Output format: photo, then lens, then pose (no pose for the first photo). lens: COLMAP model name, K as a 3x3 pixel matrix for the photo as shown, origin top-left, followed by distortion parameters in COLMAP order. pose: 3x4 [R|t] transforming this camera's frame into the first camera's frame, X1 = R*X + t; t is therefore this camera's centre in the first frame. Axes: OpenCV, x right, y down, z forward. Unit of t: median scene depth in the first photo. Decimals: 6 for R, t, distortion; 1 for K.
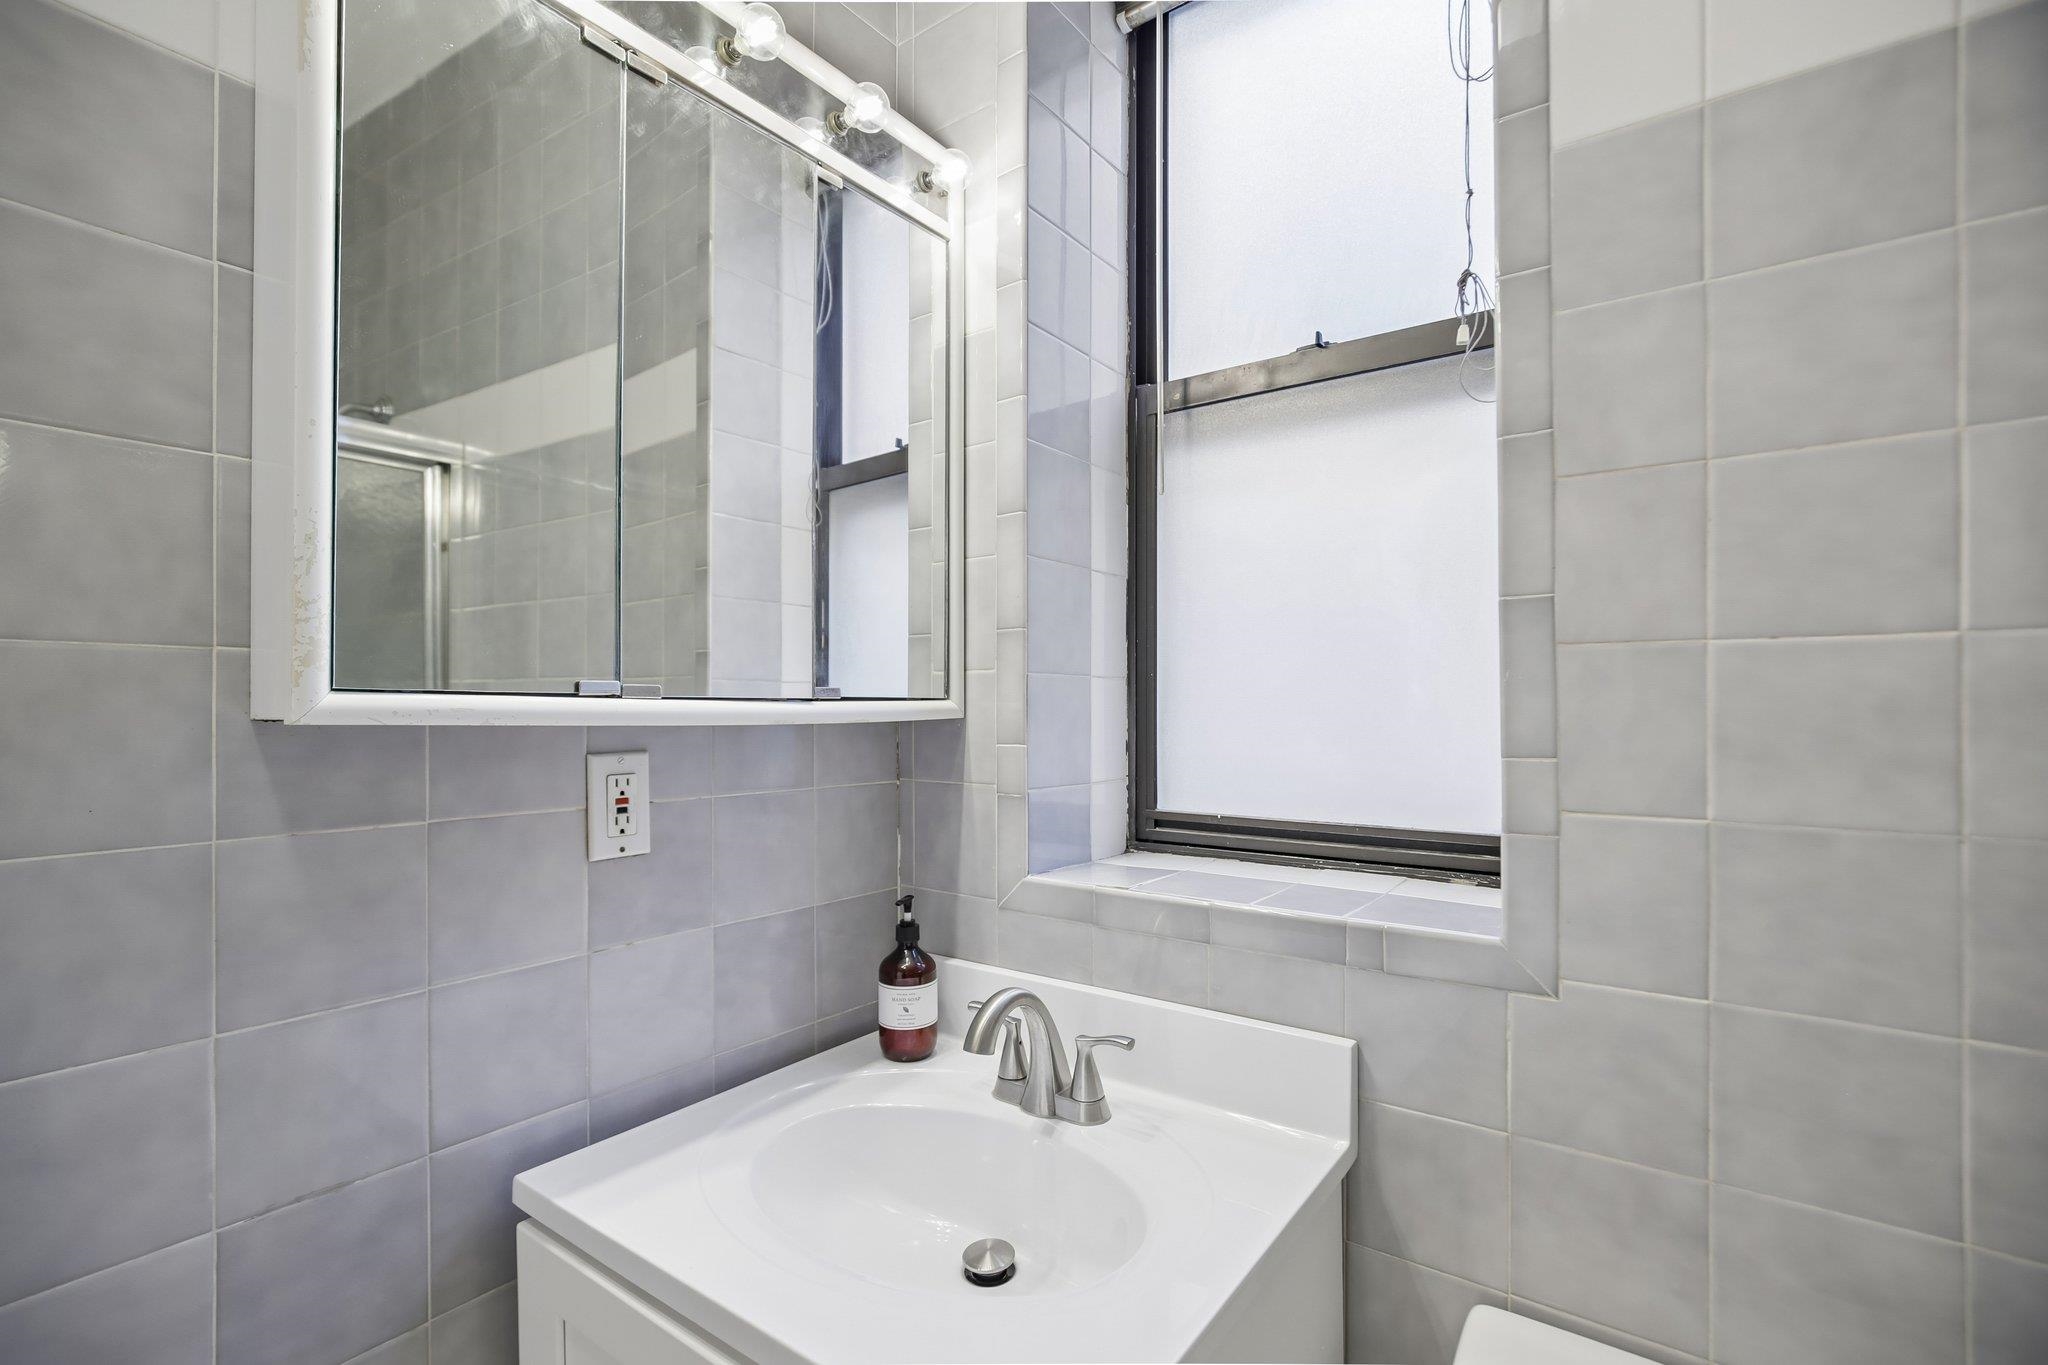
lens RADIAL K [[934.1, 0, 1018.2], [0, 934.1, 698.2], [0, 0, 1]] dist [-0.001114, 0.000125]
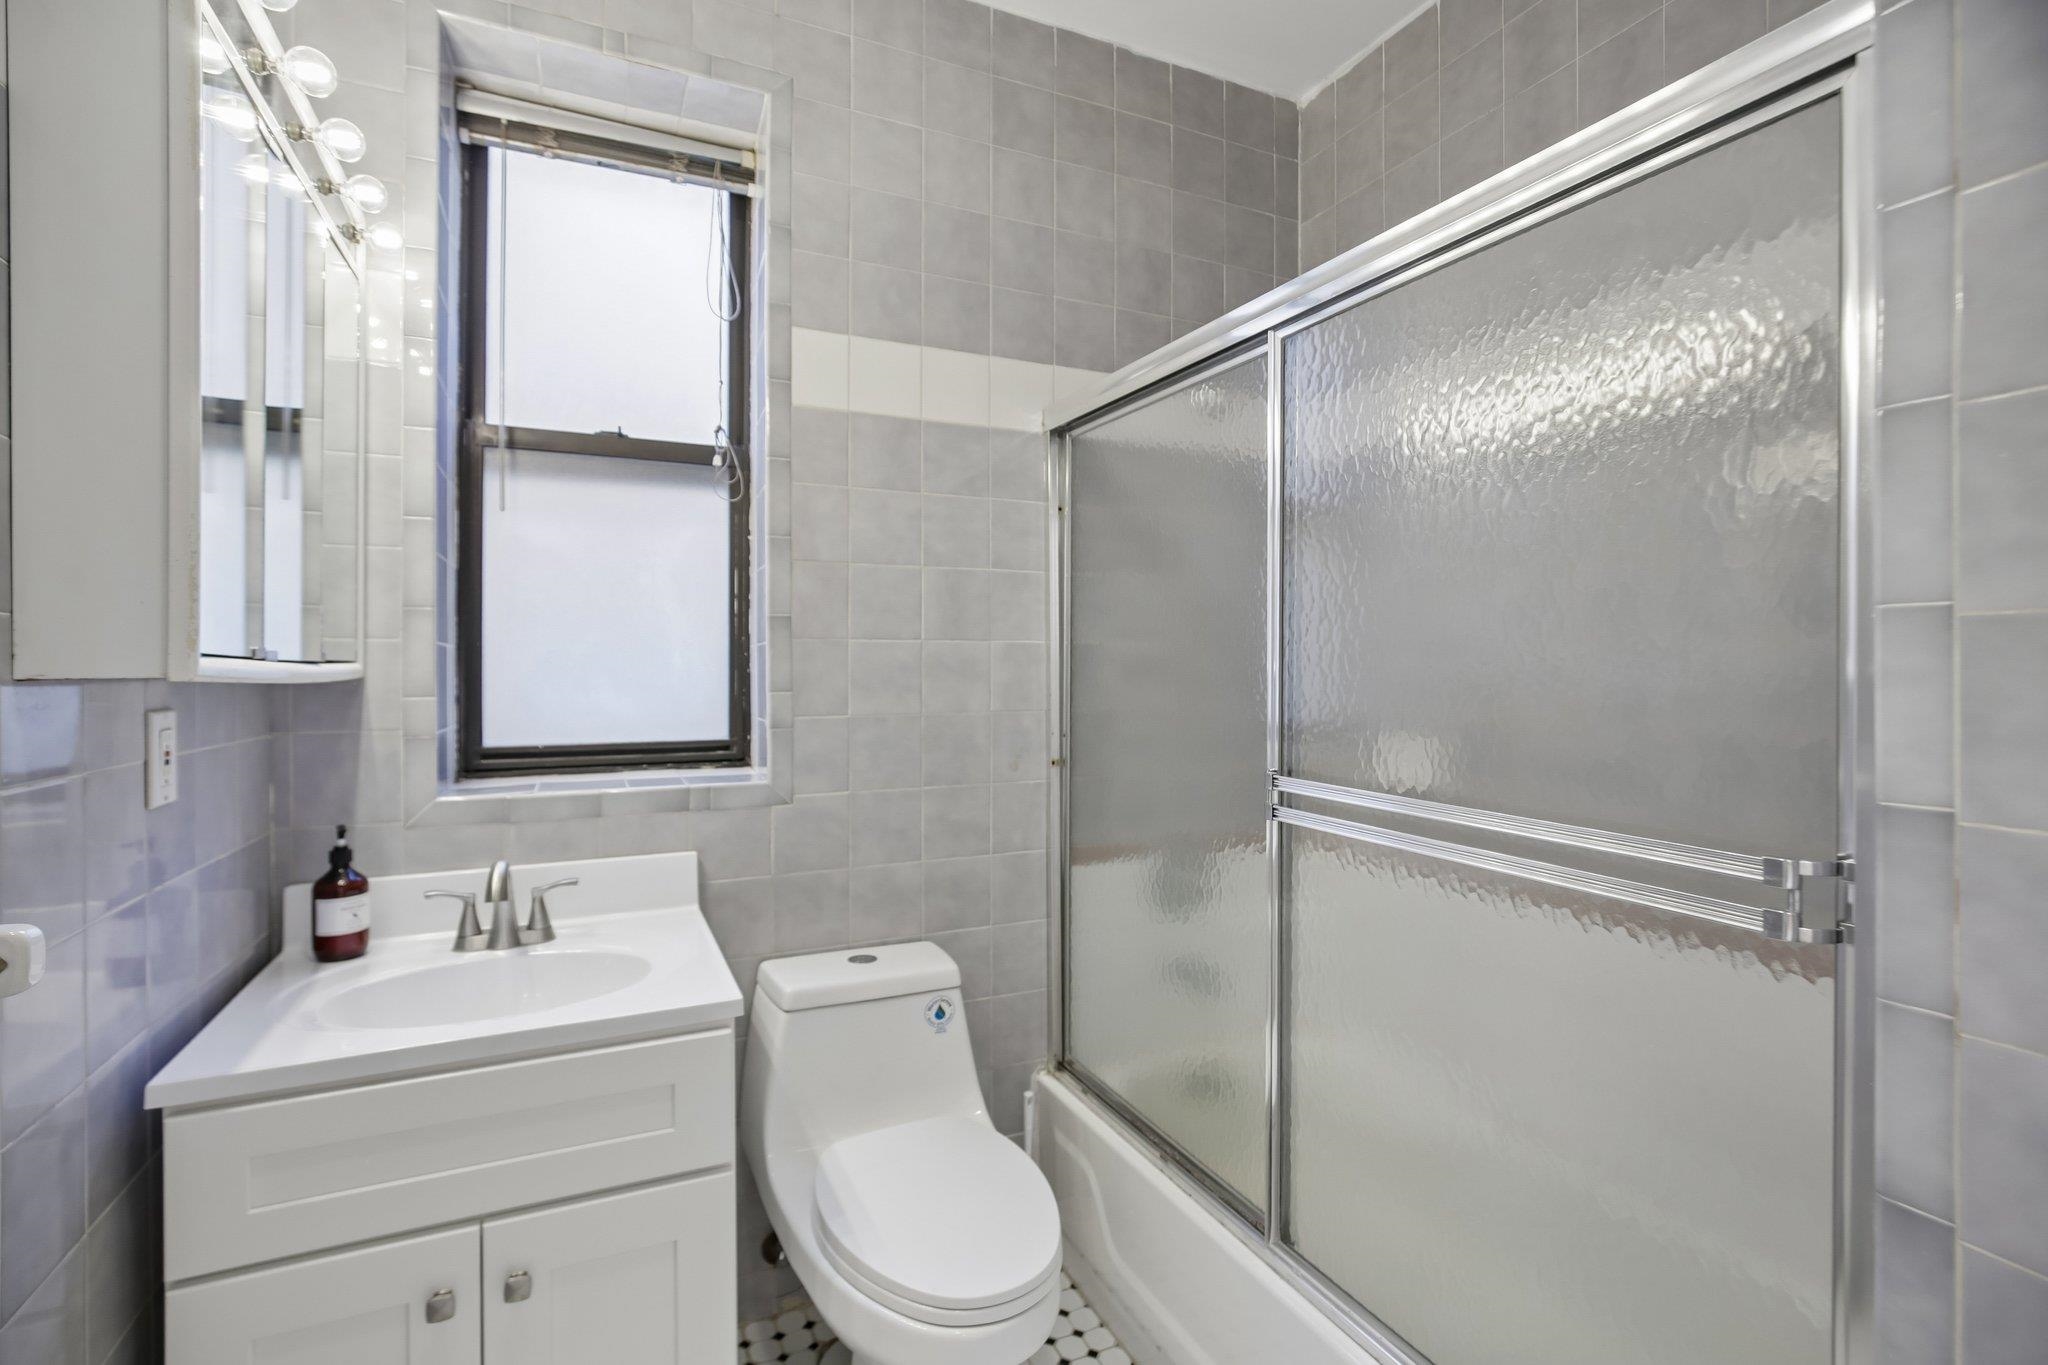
lens RADIAL K [[945.2, 0, 1028.2], [0, 945.2, 668.1], [0, 0, 1]] dist [-0.001885, 0.000011]
pose [[0.466094, -0.000570, 0.884735, -0.784530], [-0.006768, 0.999968, 0.004209, -0.002018], [-0.884709, -0.007950, 0.466076, -0.349082]]
